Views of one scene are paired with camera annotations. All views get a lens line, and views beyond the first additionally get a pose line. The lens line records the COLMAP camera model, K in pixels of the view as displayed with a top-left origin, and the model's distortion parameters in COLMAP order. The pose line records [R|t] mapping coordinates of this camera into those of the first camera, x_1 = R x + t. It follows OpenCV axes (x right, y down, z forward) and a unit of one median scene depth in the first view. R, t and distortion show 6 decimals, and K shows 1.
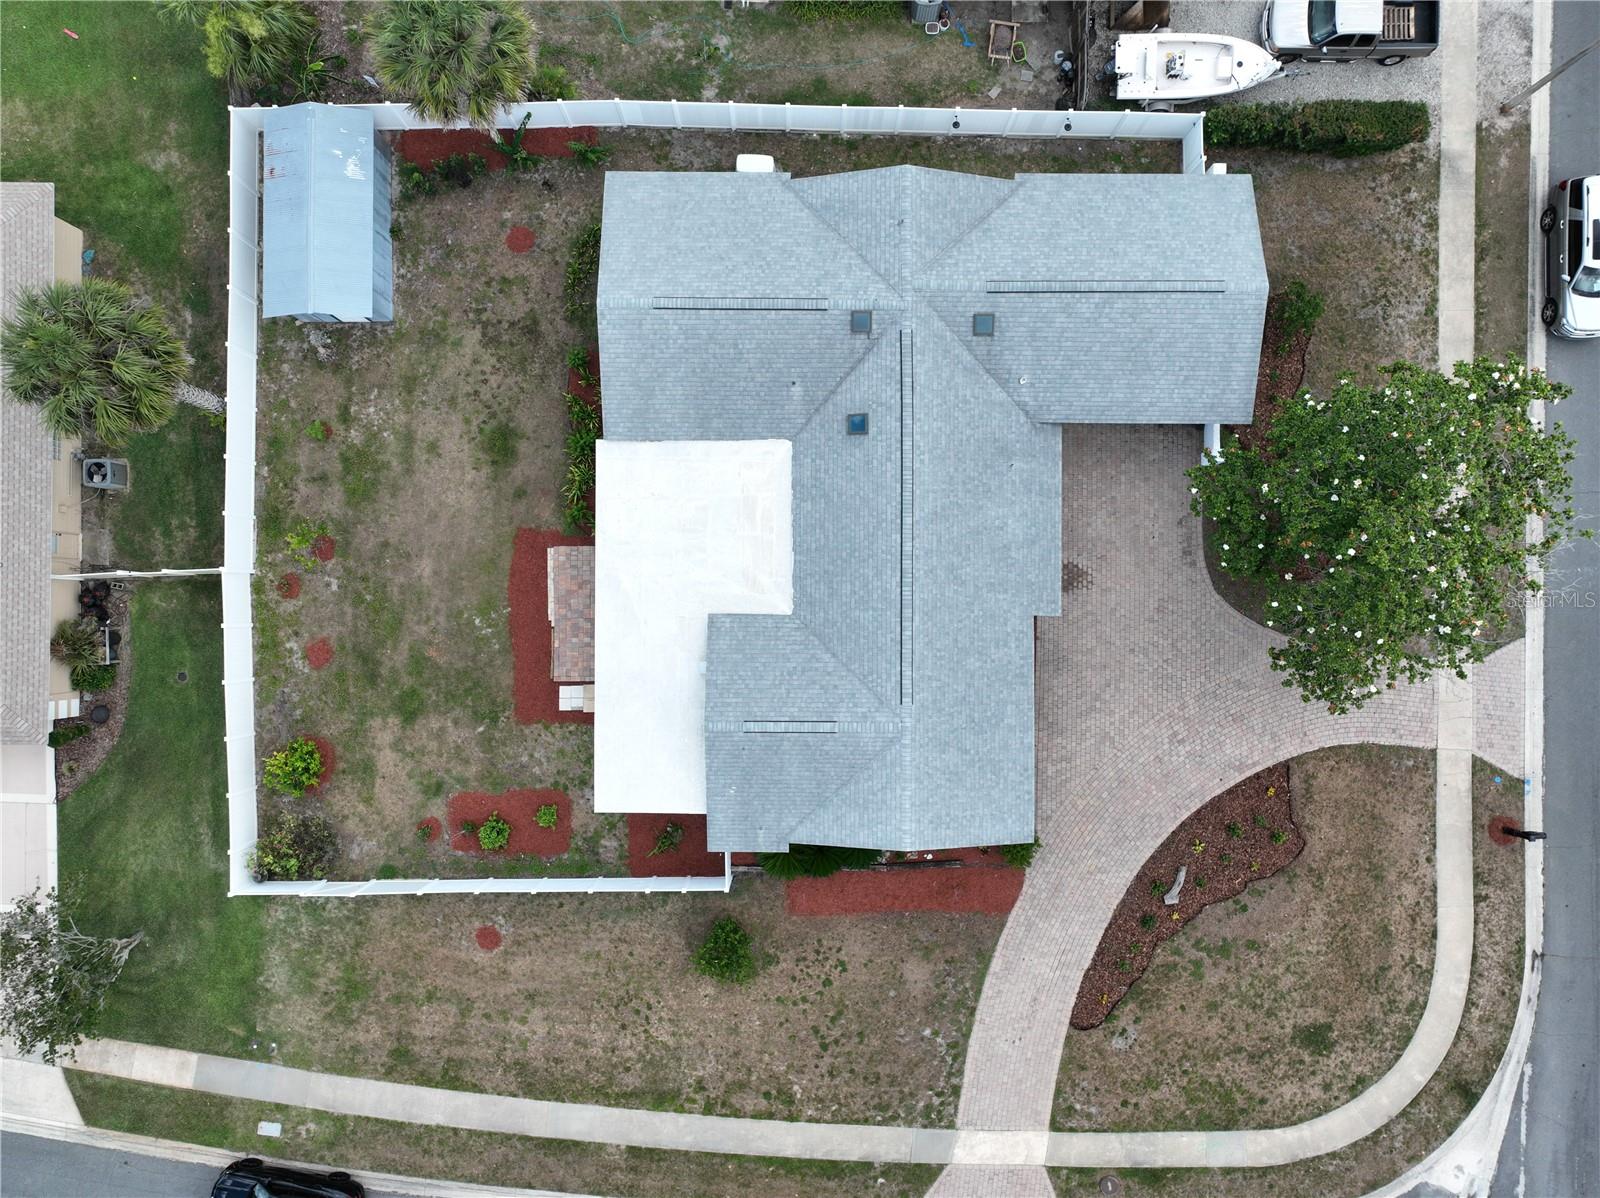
lens RADIAL K [[1125.1, 0, 802.9], [0, 1125.1, 599.7], [0, 0, 1]] dist [-0.002402, 0.020409]
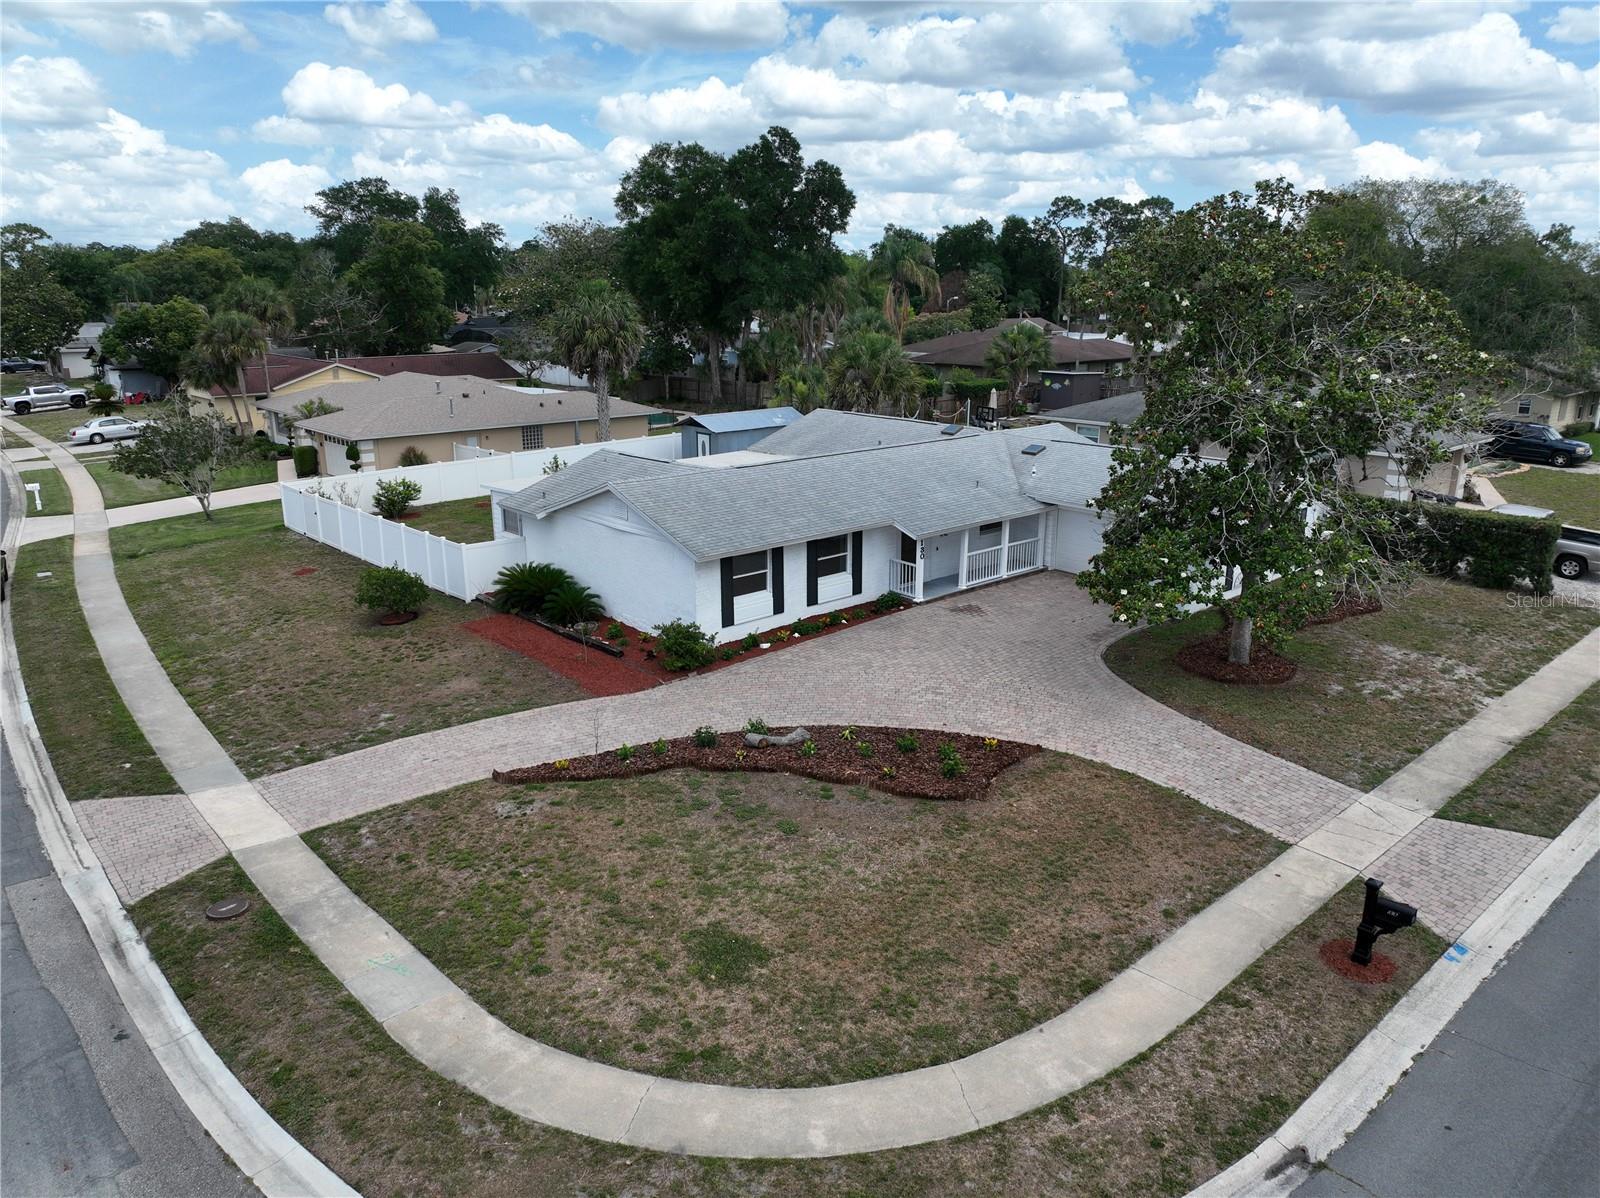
lens RADIAL K [[1125.1, 0, 803.2], [0, 1125.1, 600.8], [0, 0, 1]] dist [-0.002402, 0.020409]
pose [[0.670203, 0.195941, -0.715845, 0.767746], [-0.742063, 0.193839, -0.641692, 0.625607], [0.013025, 0.961267, 0.275312, 0.742364]]
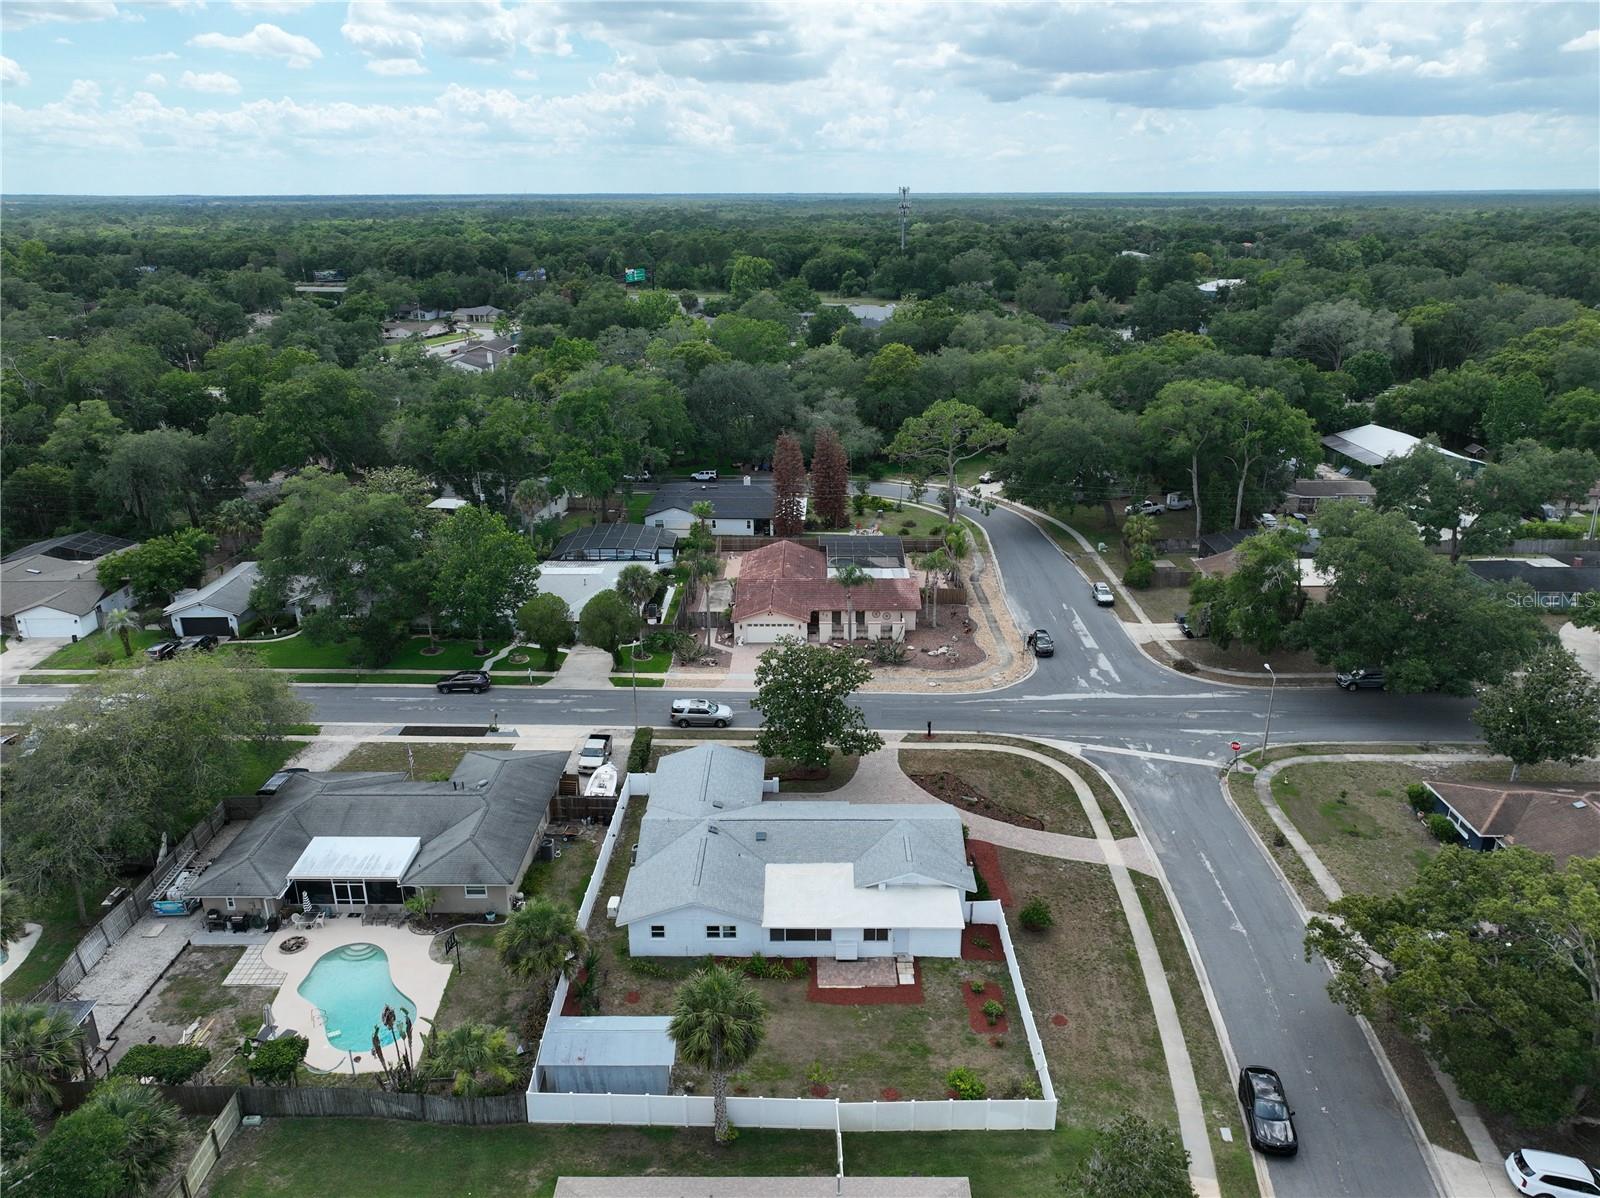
lens RADIAL K [[1125.1, 0, 809.7], [0, 1125.1, 597.1], [0, 0, 1]] dist [-0.002402, 0.020409]
pose [[-0.002289, -0.342981, 0.939340, -1.579814], [0.999936, 0.009655, 0.005962, -0.073497], [-0.011114, 0.939293, 0.342937, -0.122217]]
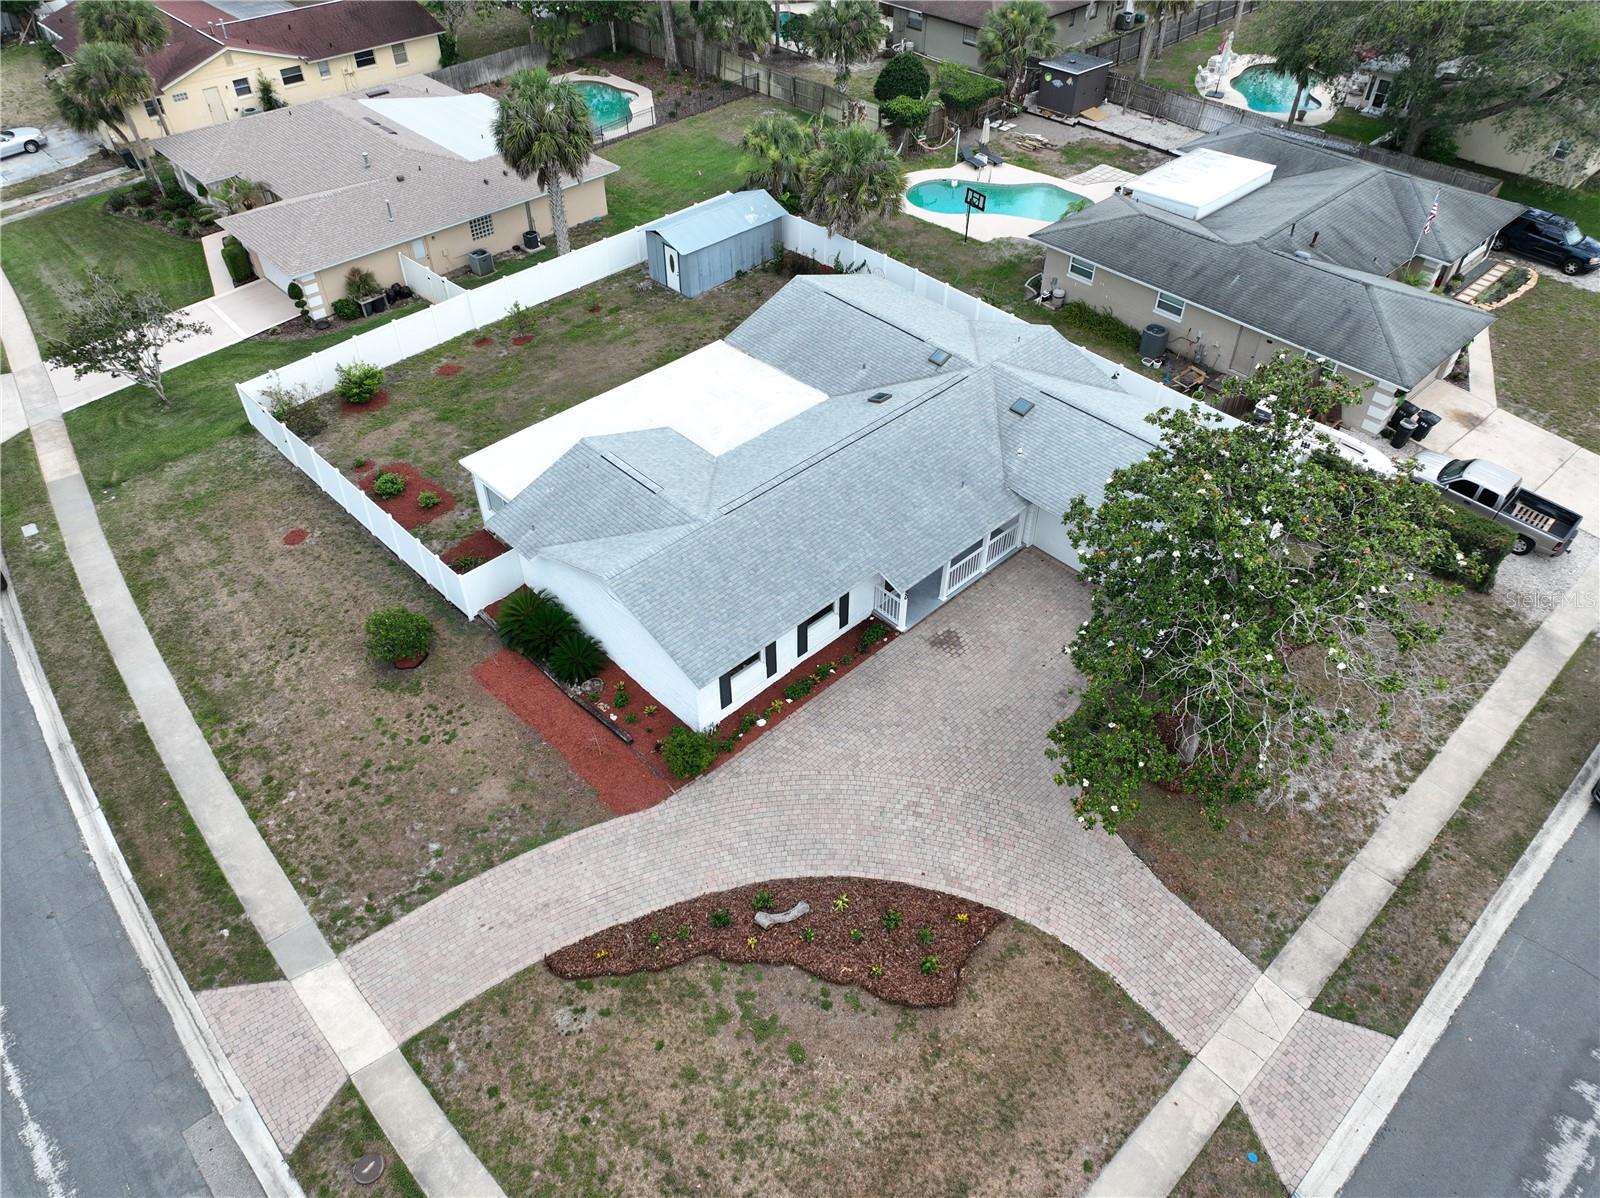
lens RADIAL K [[1125.1, 0, 803.0], [0, 1125.1, 598.7], [0, 0, 1]] dist [-0.002402, 0.020409]
pose [[0.695276, 0.482004, -0.533163, 0.629349], [-0.718673, 0.476497, -0.506418, 0.515346], [0.009954, 0.735271, 0.677701, 0.336195]]
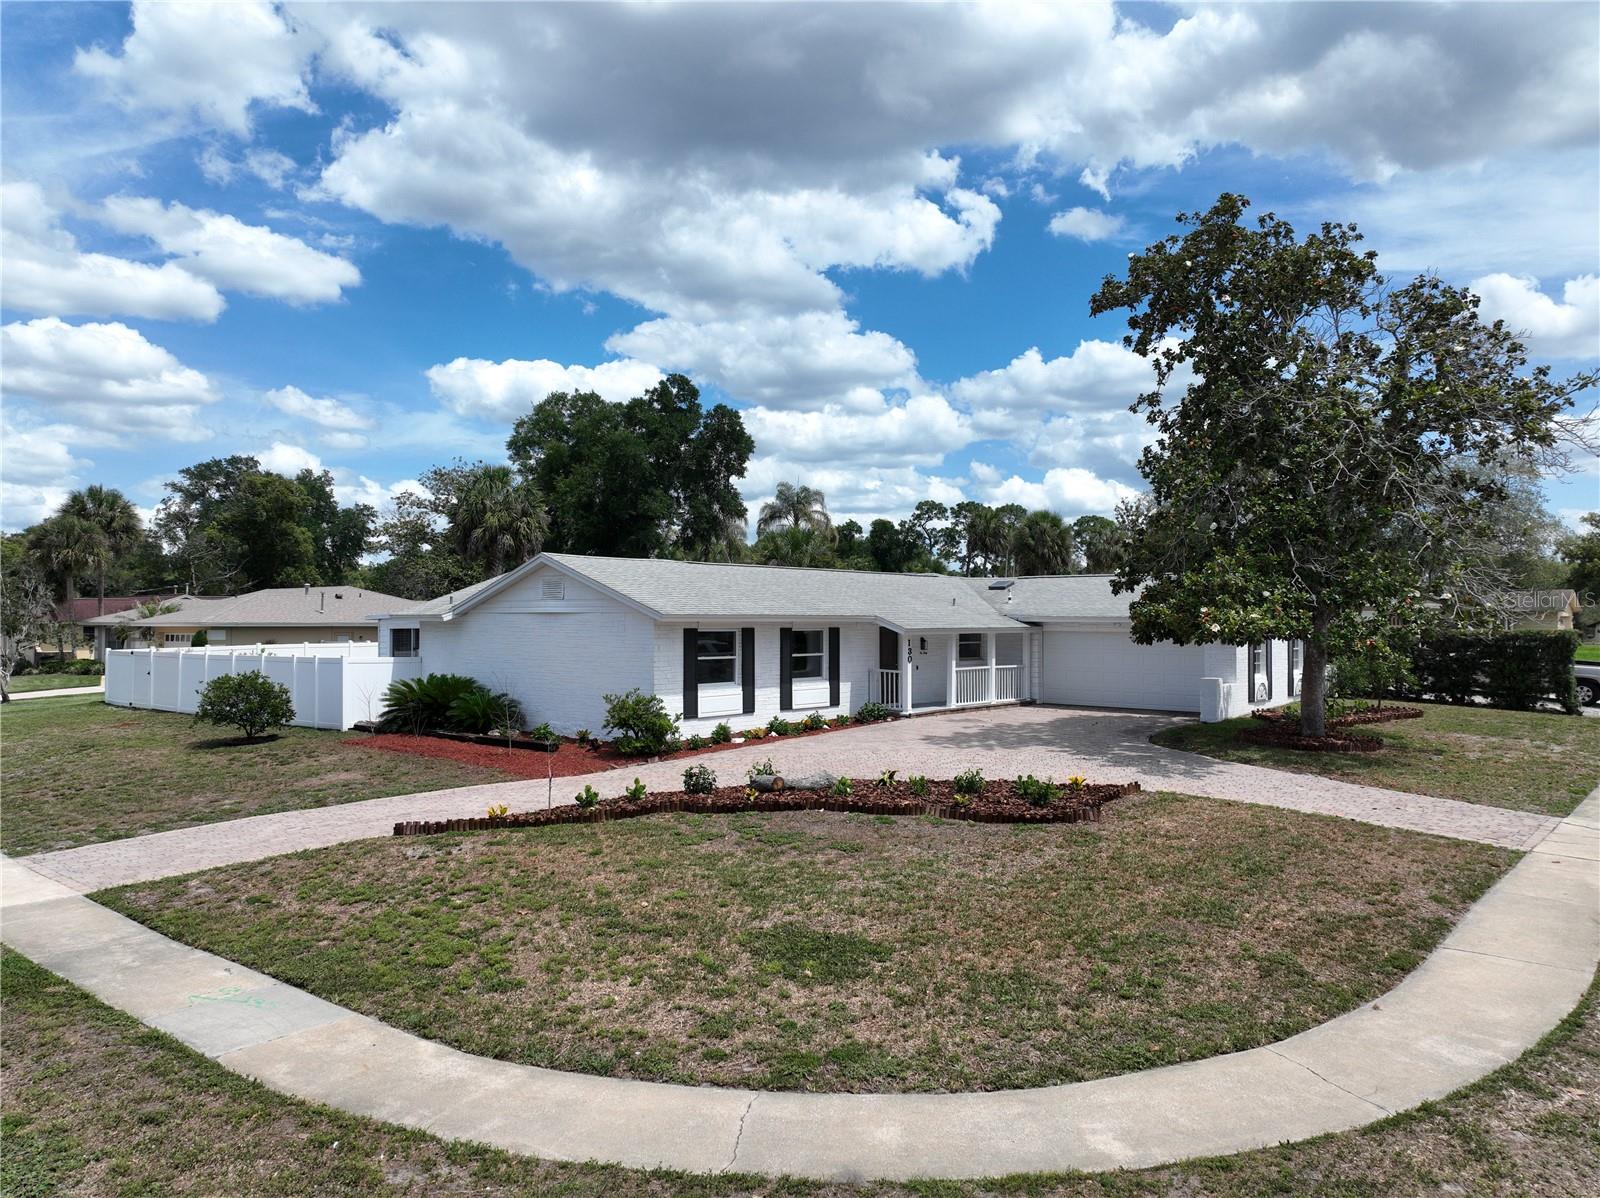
lens RADIAL K [[1125.1, 0, 803.6], [0, 1125.1, 603.0], [0, 0, 1]] dist [-0.002402, 0.020409]
pose [[0.756894, -0.013427, -0.653399, 0.631509], [-0.653468, -0.001044, -0.756953, 0.597320], [0.009481, 0.999909, -0.009565, 0.918046]]
